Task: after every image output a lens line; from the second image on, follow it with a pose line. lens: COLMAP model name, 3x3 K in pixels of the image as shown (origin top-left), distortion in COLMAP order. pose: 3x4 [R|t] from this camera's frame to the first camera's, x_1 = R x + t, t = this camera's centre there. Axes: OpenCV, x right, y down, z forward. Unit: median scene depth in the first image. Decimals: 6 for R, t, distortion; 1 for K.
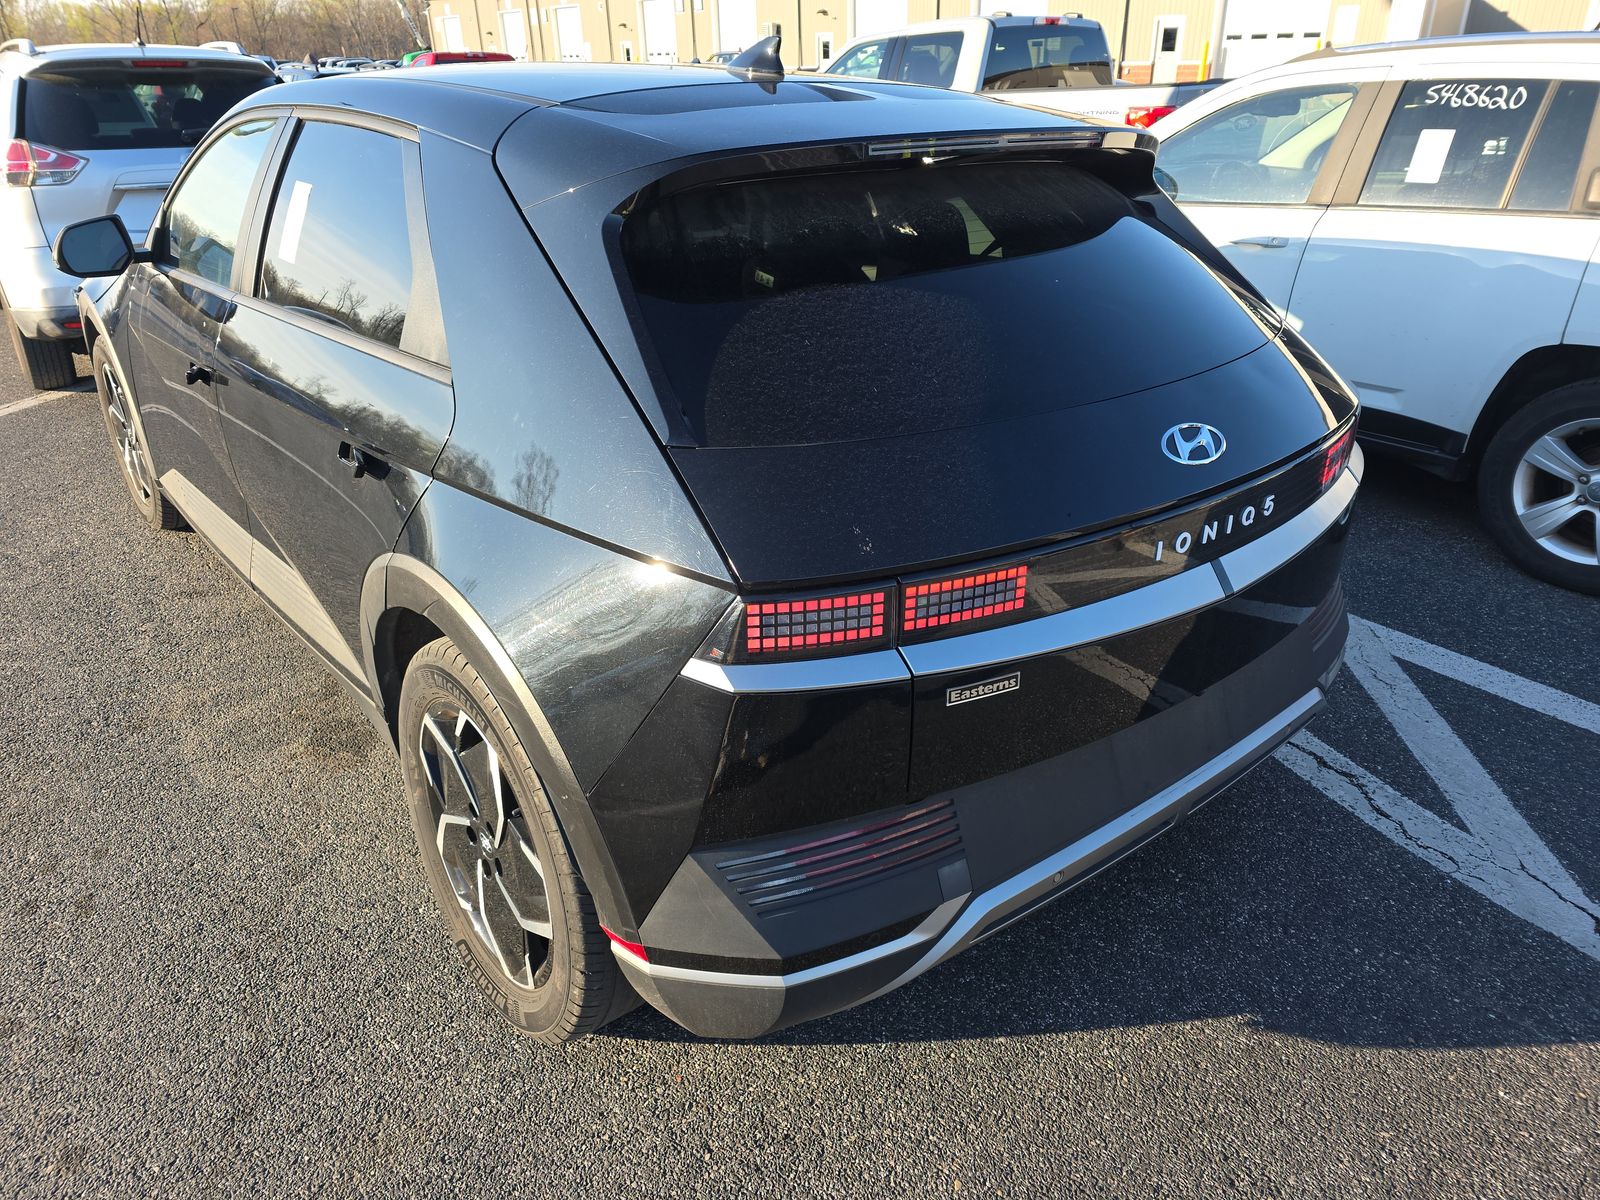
lens RADIAL K [[1123.8, 0, 805.3], [0, 1123.8, 572.4], [0, 0, 1]] dist [0.042203, -0.036548]
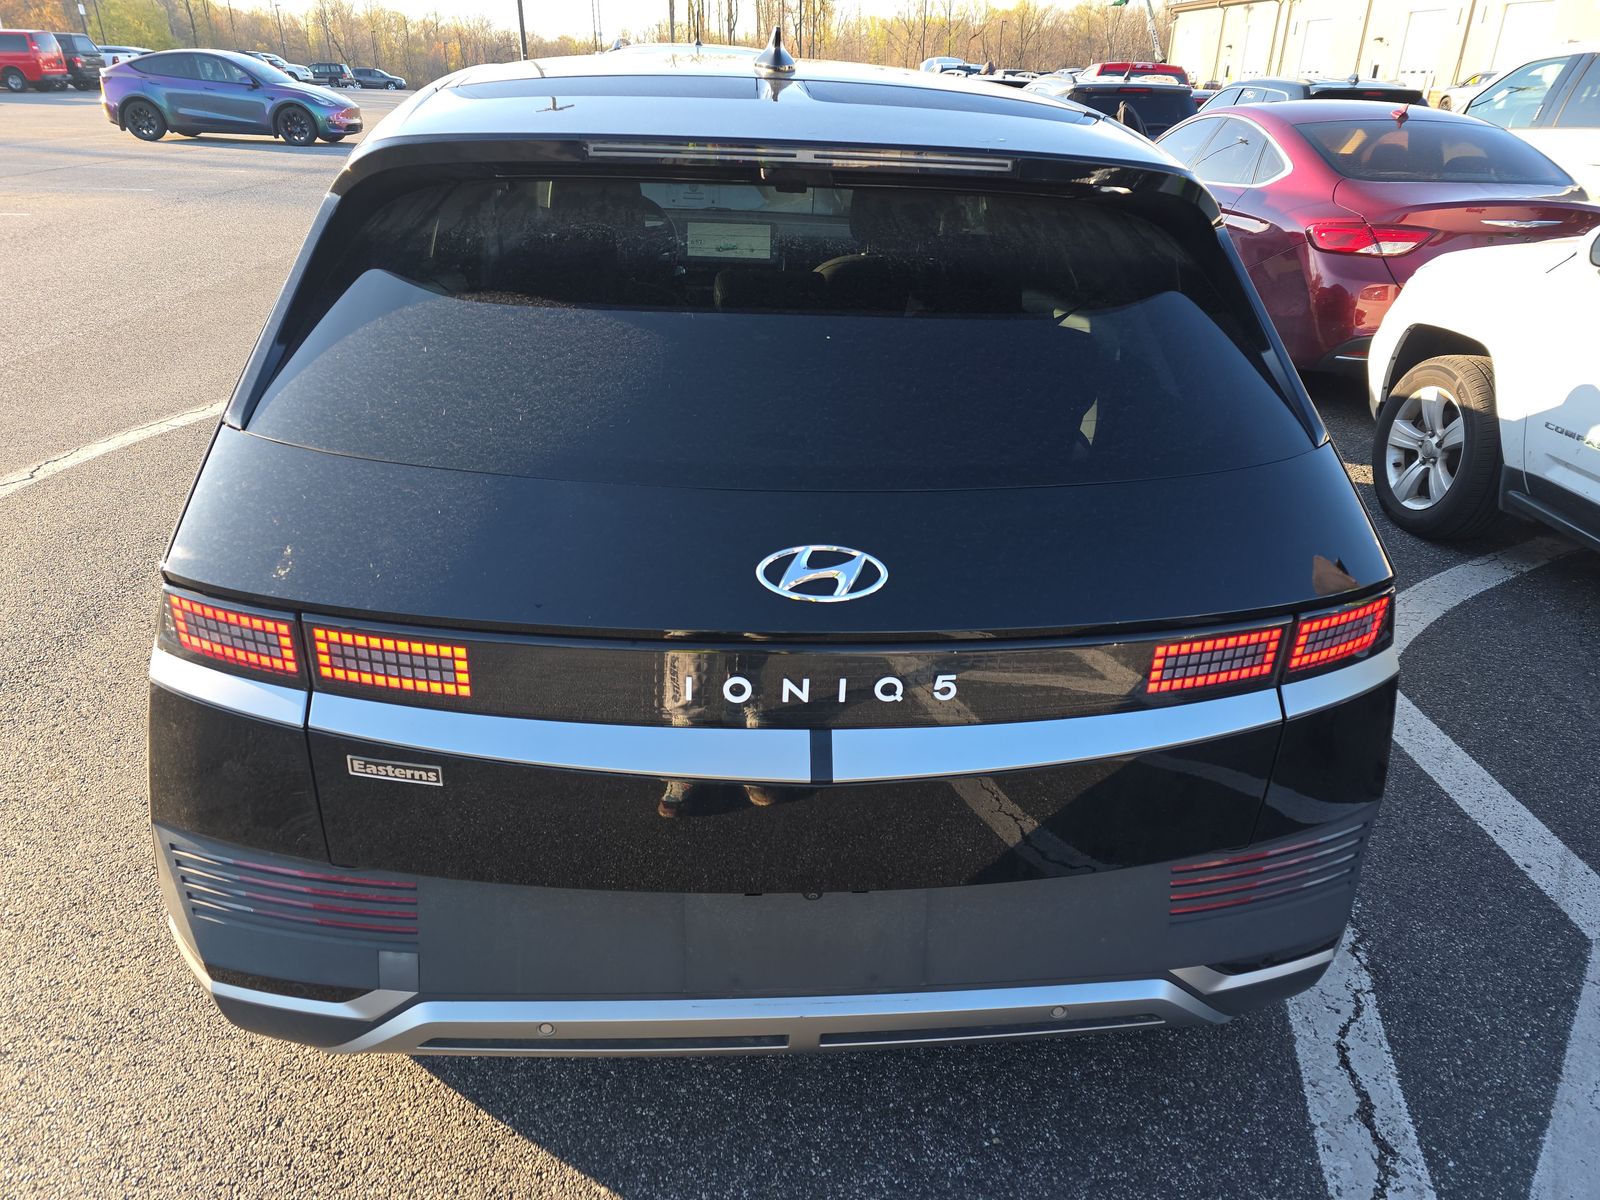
lens RADIAL K [[1116.7, 0, 800.0], [0, 1116.7, 600.0], [0, 0, 1]] dist [0.043941, -0.036237]
pose [[0.816062, 0.271327, -0.510317, 0.453872], [-0.265443, 0.960276, 0.086085, -0.099477], [0.513402, 0.065210, 0.855667, 0.229721]]
